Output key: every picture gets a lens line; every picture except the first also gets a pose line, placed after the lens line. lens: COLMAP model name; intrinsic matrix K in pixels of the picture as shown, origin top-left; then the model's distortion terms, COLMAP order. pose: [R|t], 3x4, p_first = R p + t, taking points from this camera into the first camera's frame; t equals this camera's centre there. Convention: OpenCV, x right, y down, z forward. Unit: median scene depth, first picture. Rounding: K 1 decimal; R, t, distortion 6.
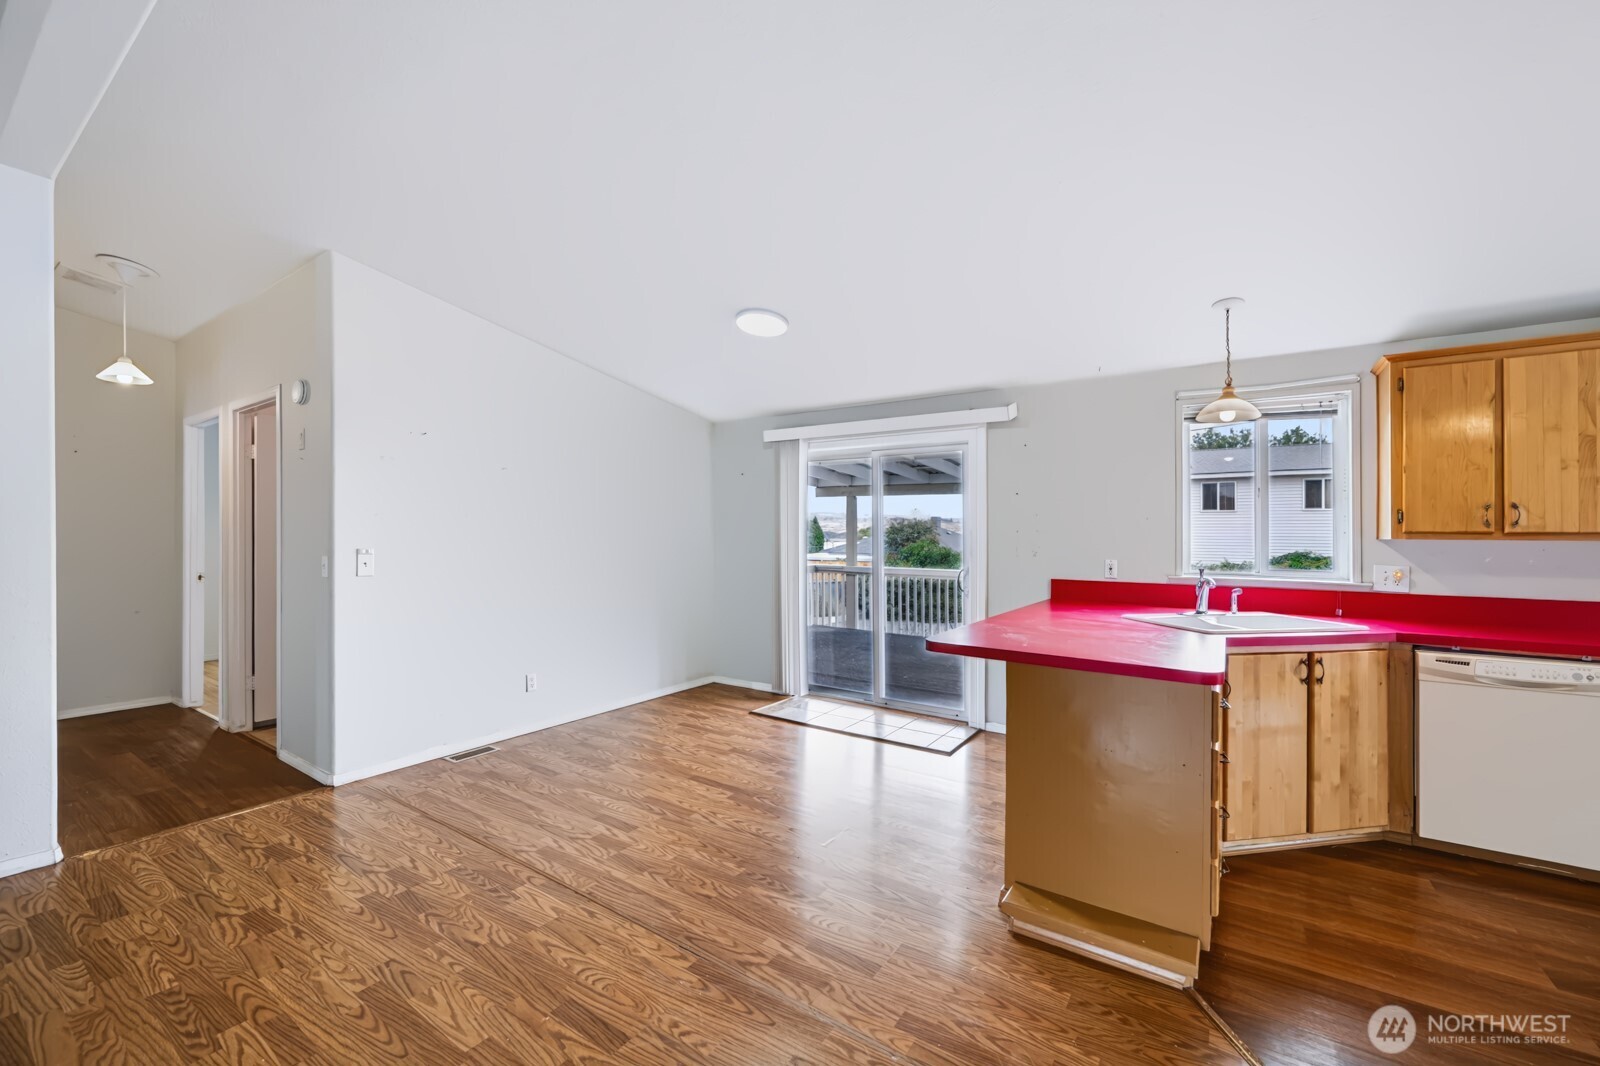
lens RADIAL K [[640.7, 0, 807.4], [0, 640.7, 529.4], [0, 0, 1]] dist [-0.002856, 0.000405]
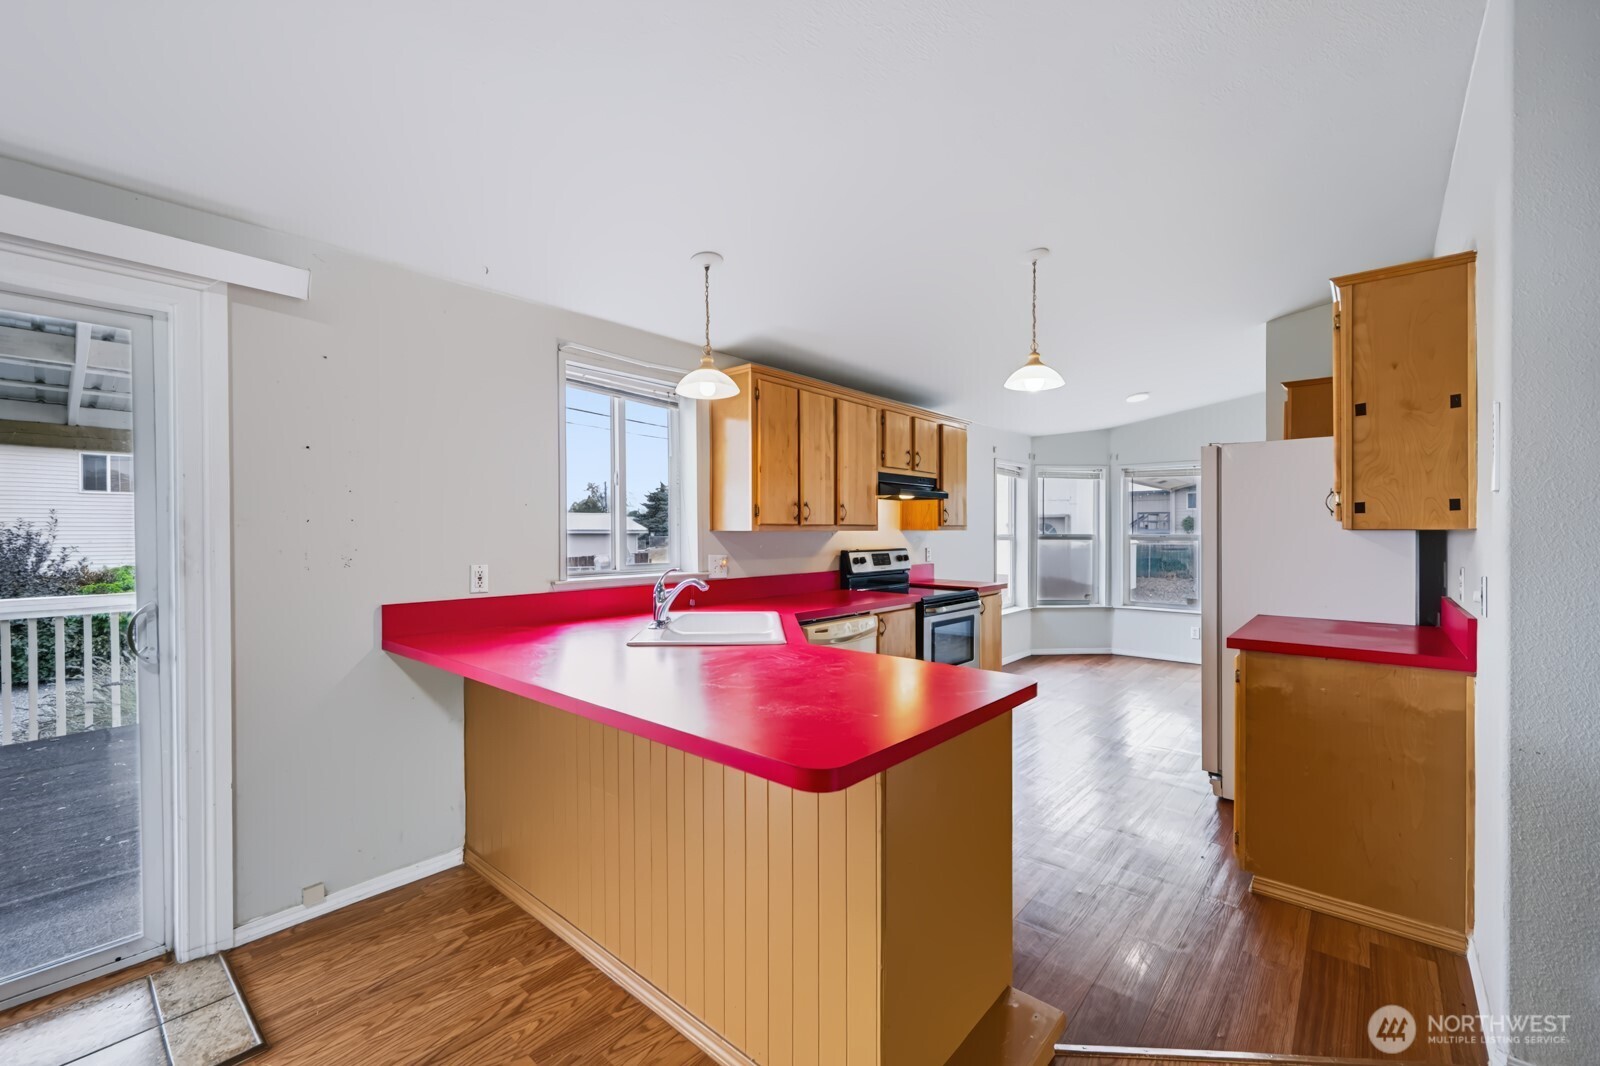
lens RADIAL K [[640.7, 0, 819.3], [0, 640.7, 538.2], [0, 0, 1]] dist [-0.002856, 0.000405]
pose [[0.125604, -0.020805, 0.991862, -0.186213], [-0.010606, 0.999695, 0.022313, 0.001850], [-0.992024, -0.013323, 0.125345, 0.752253]]
